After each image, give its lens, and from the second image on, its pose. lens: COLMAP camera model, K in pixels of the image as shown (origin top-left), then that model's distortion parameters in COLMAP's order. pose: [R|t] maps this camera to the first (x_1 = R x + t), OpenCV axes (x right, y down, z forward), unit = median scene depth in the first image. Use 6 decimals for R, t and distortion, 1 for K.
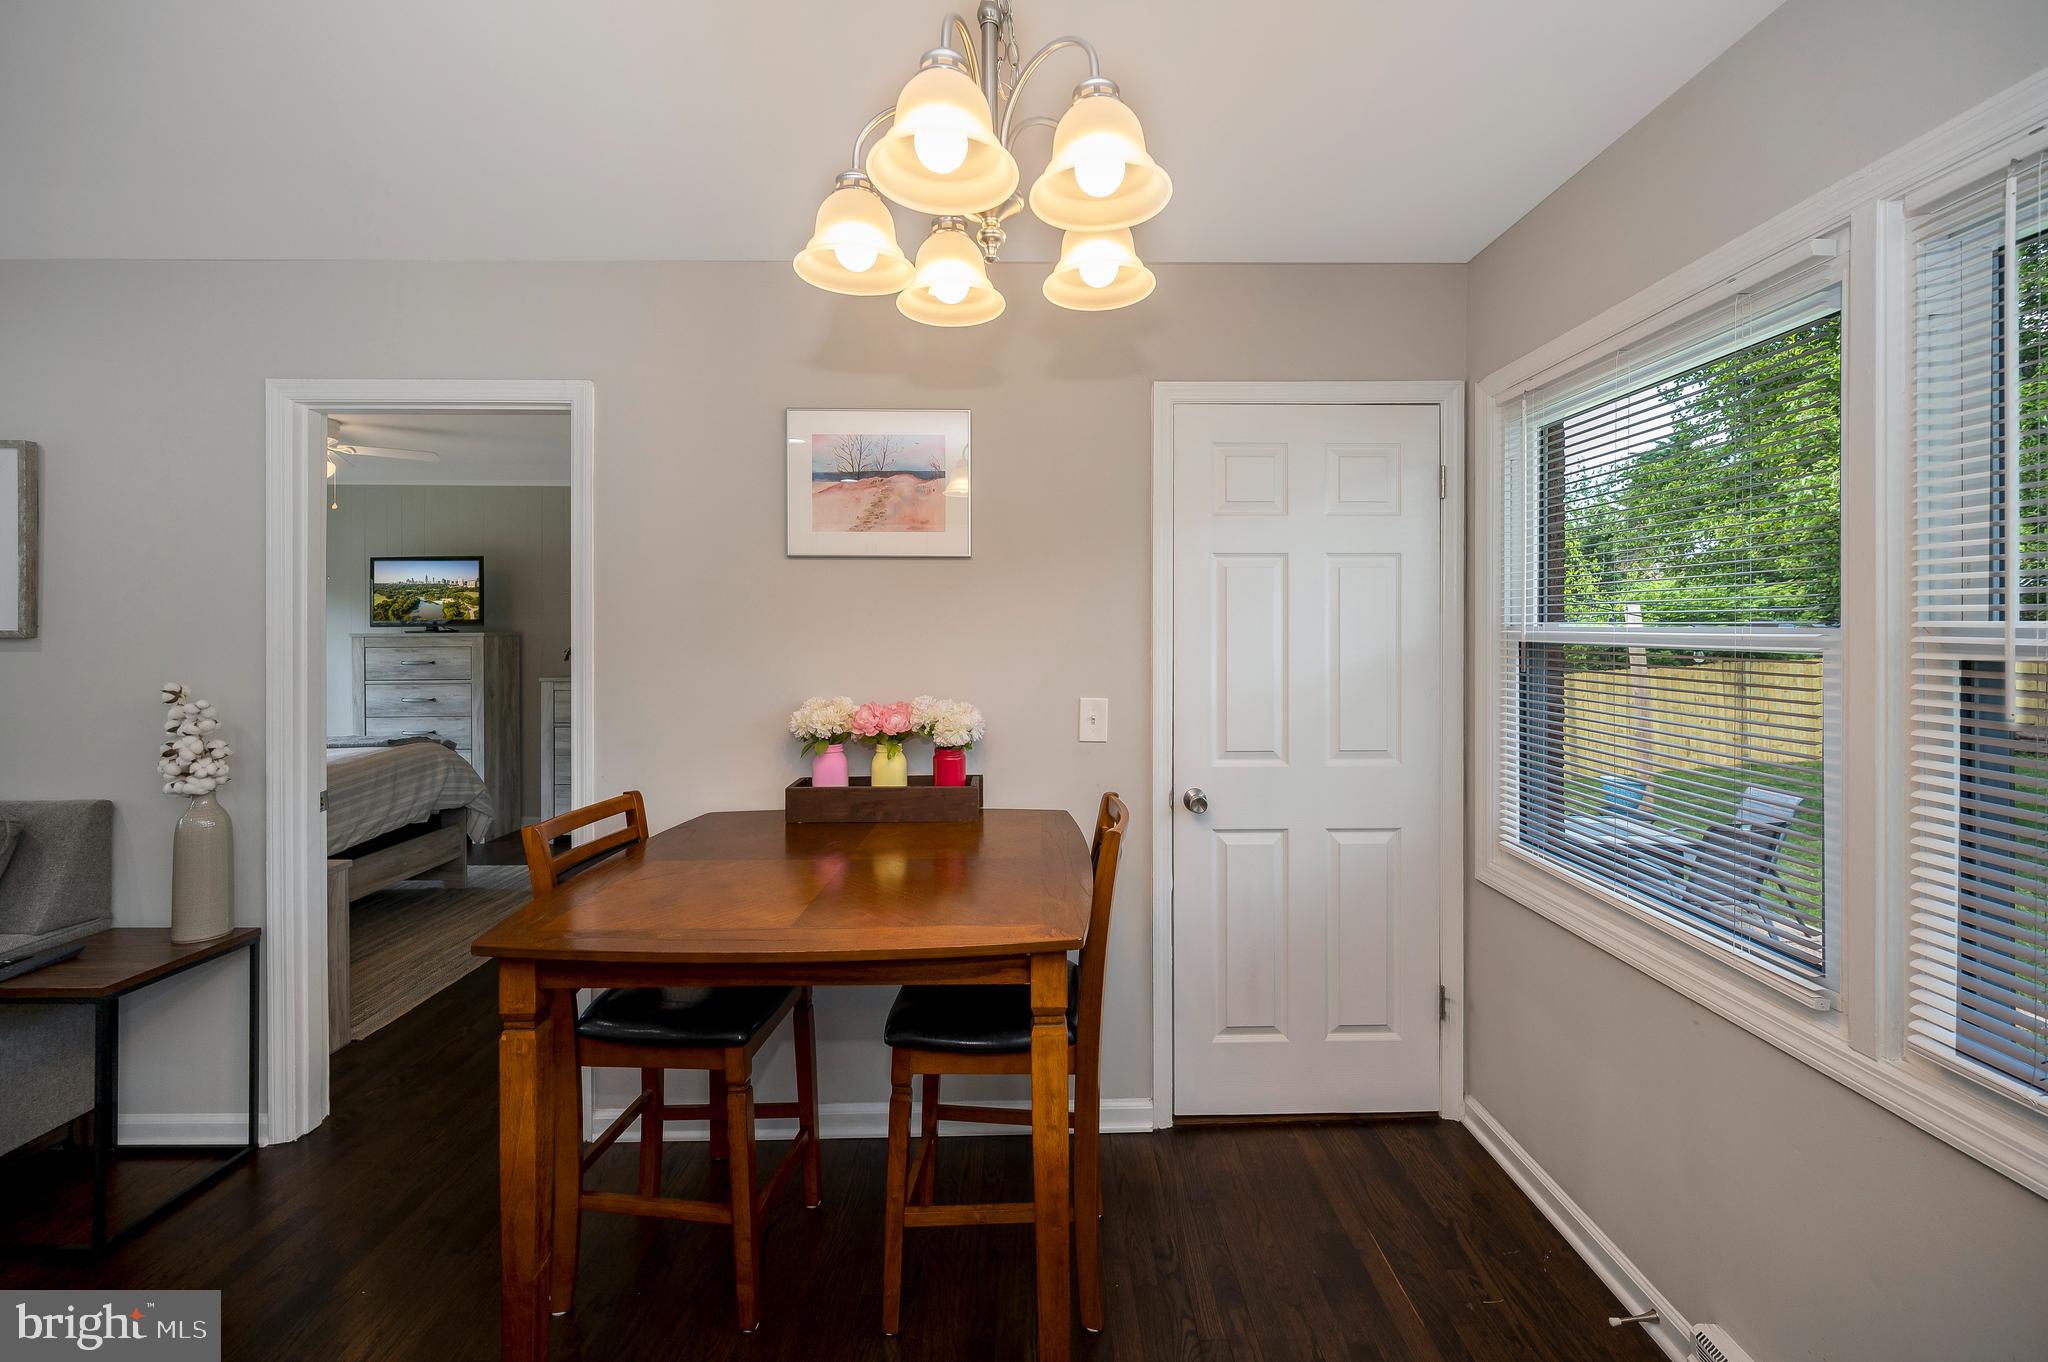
lens RADIAL K [[860.8, 0, 1057.7], [0, 860.8, 620.2], [0, 0, 1]] dist [-0.004025, 0.000295]
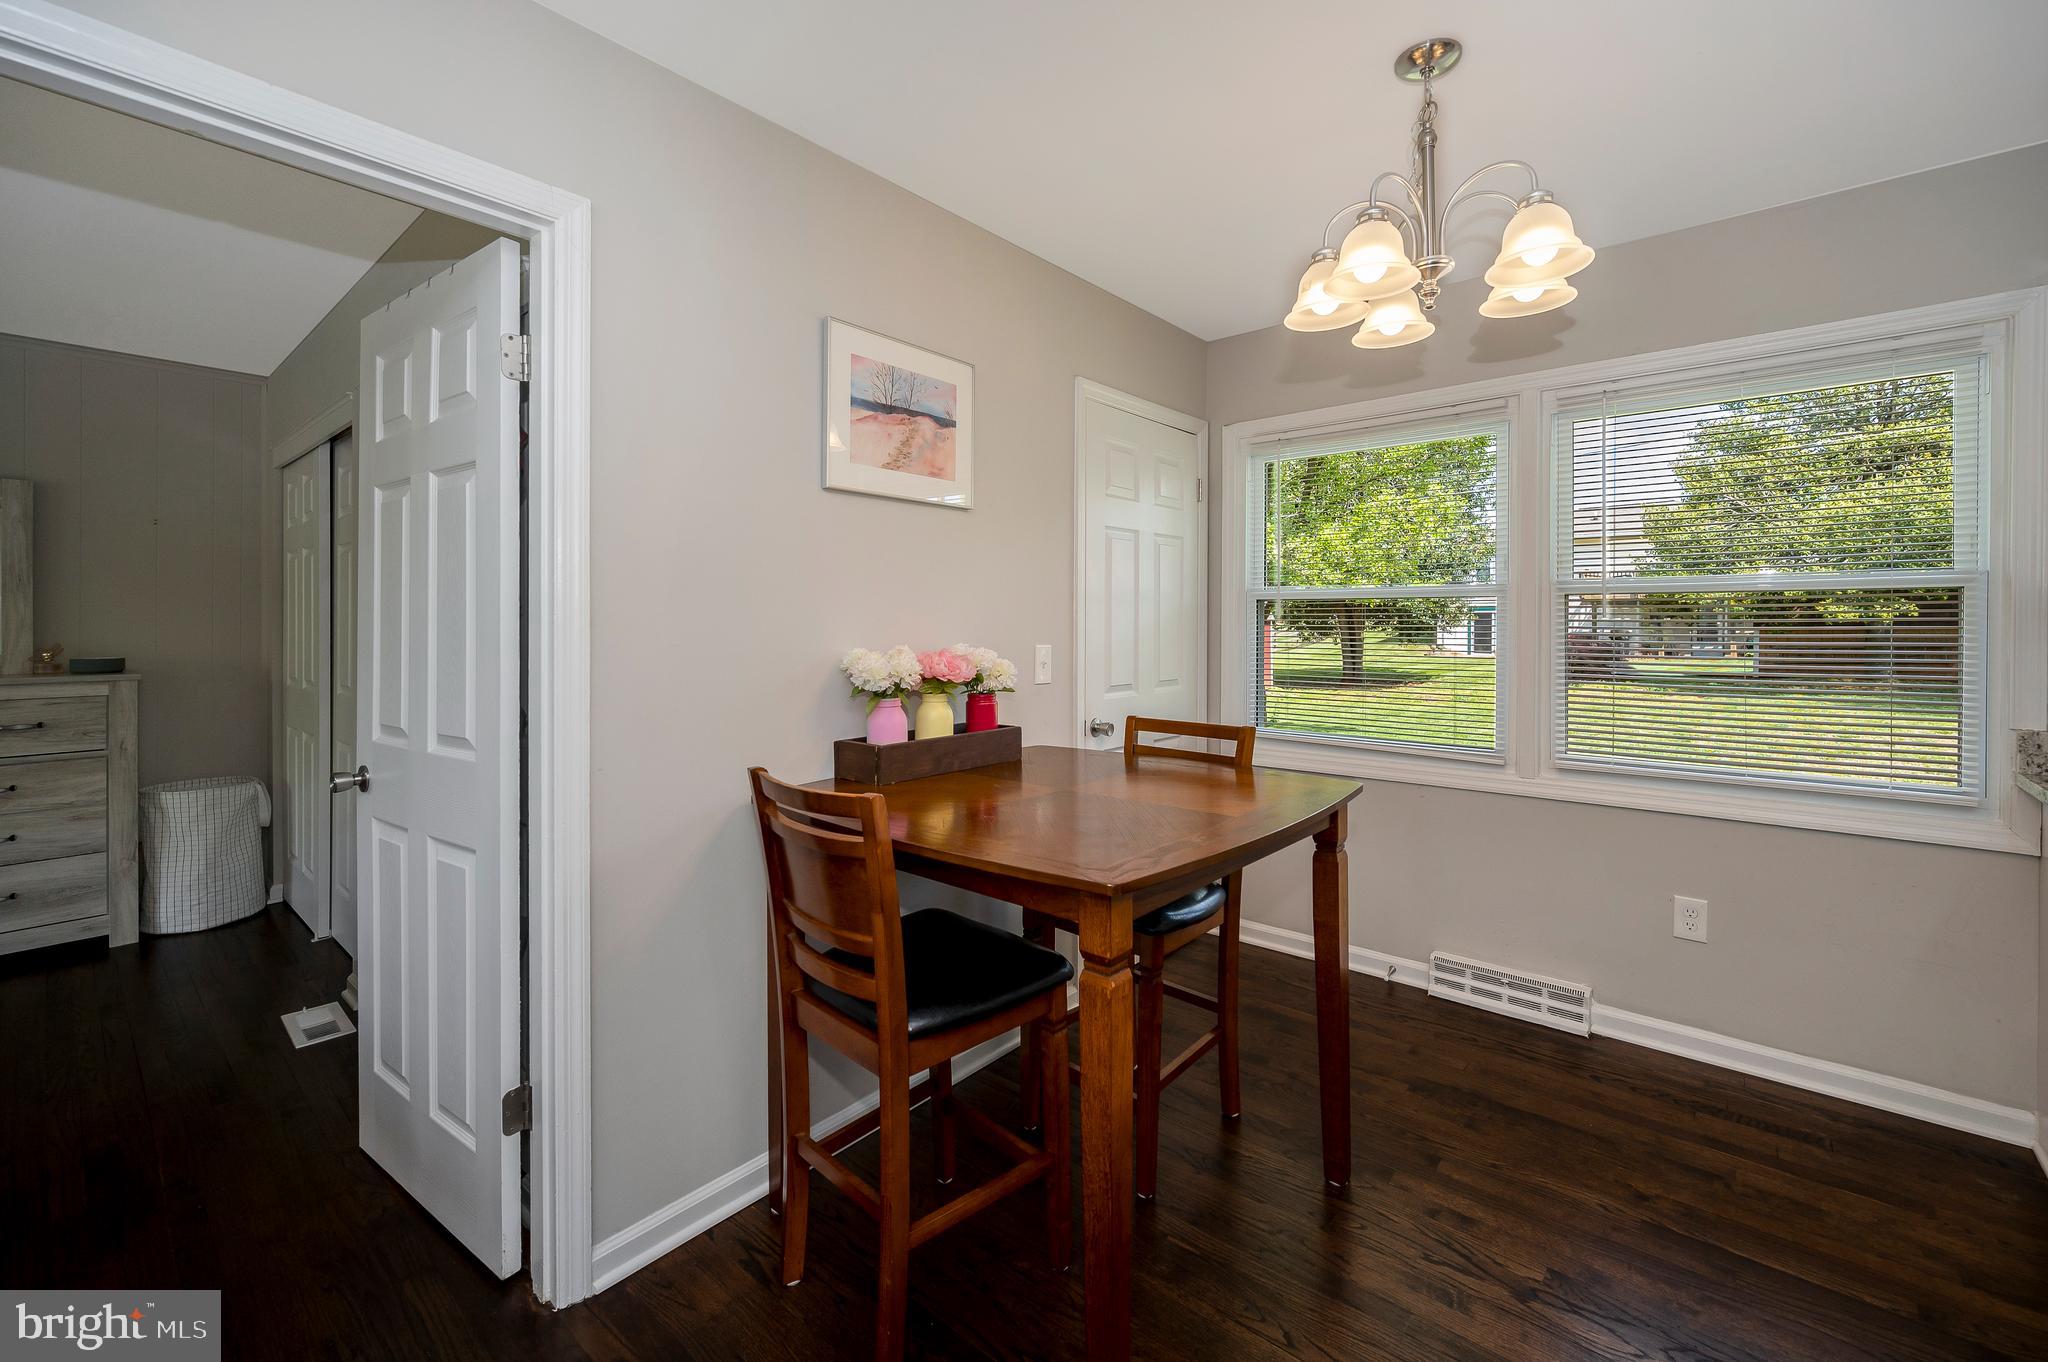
lens RADIAL K [[860.8, 0, 1024.2], [0, 860.8, 610.0], [0, 0, 1]] dist [-0.004025, 0.000295]
pose [[0.665056, 0.010361, 0.746721, -0.828470], [-0.006503, 0.999946, -0.008082, 0.054841], [-0.746765, 0.000519, 0.665088, 0.275142]]
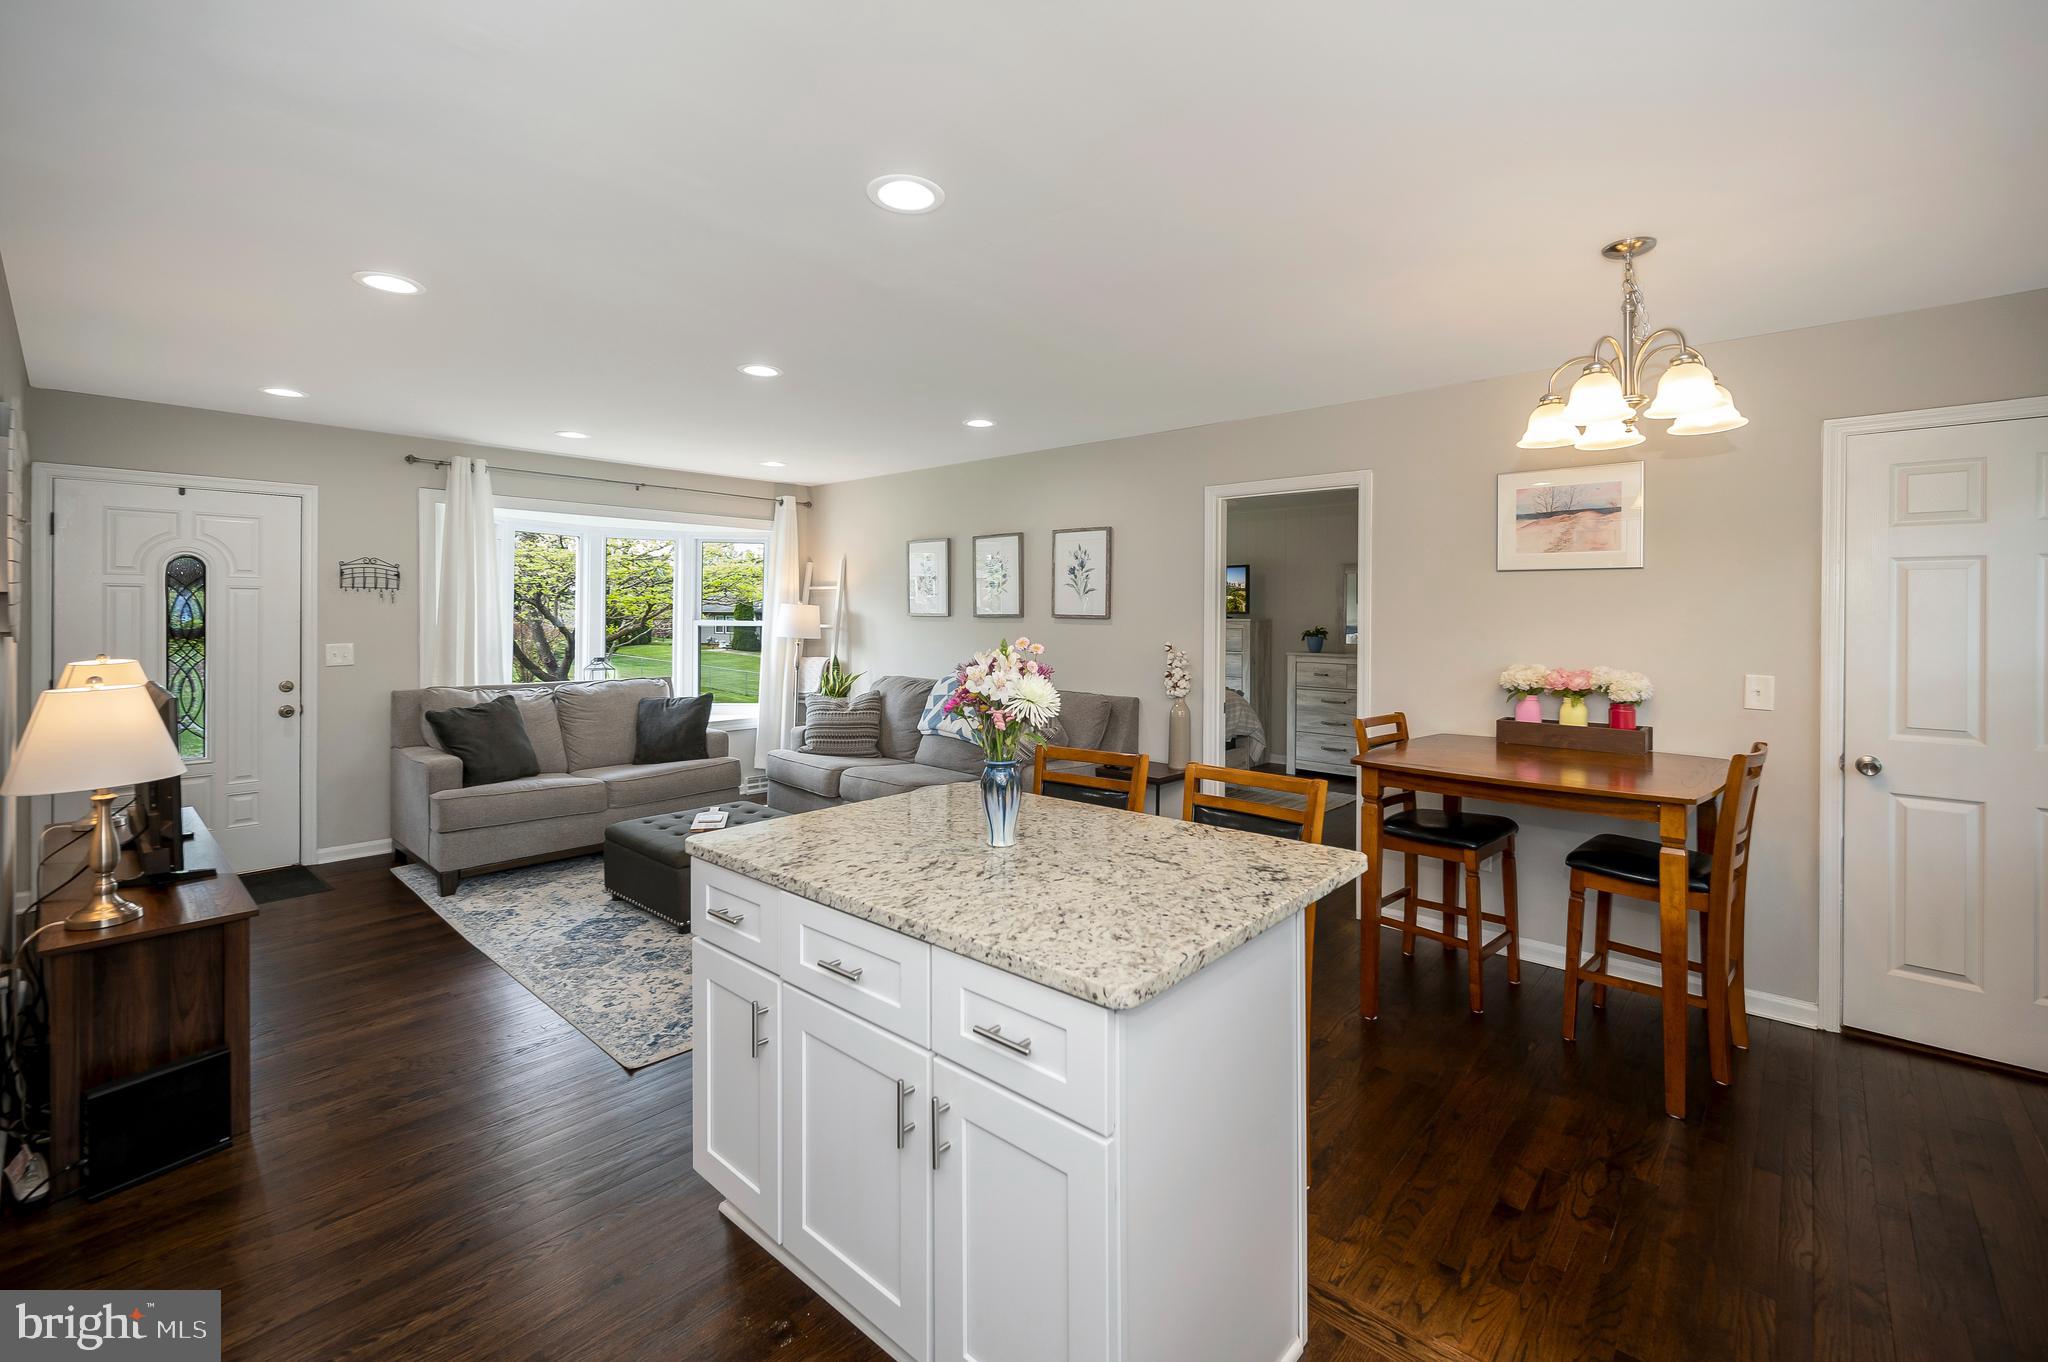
lens RADIAL K [[860.8, 0, 1033.6], [0, 860.8, 615.7], [0, 0, 1]] dist [-0.004025, 0.000295]
pose [[0.719262, 0.008466, -0.694687, 0.154876], [-0.002290, 0.999949, 0.009815, -0.007785], [0.694735, -0.005469, 0.719245, -0.674944]]
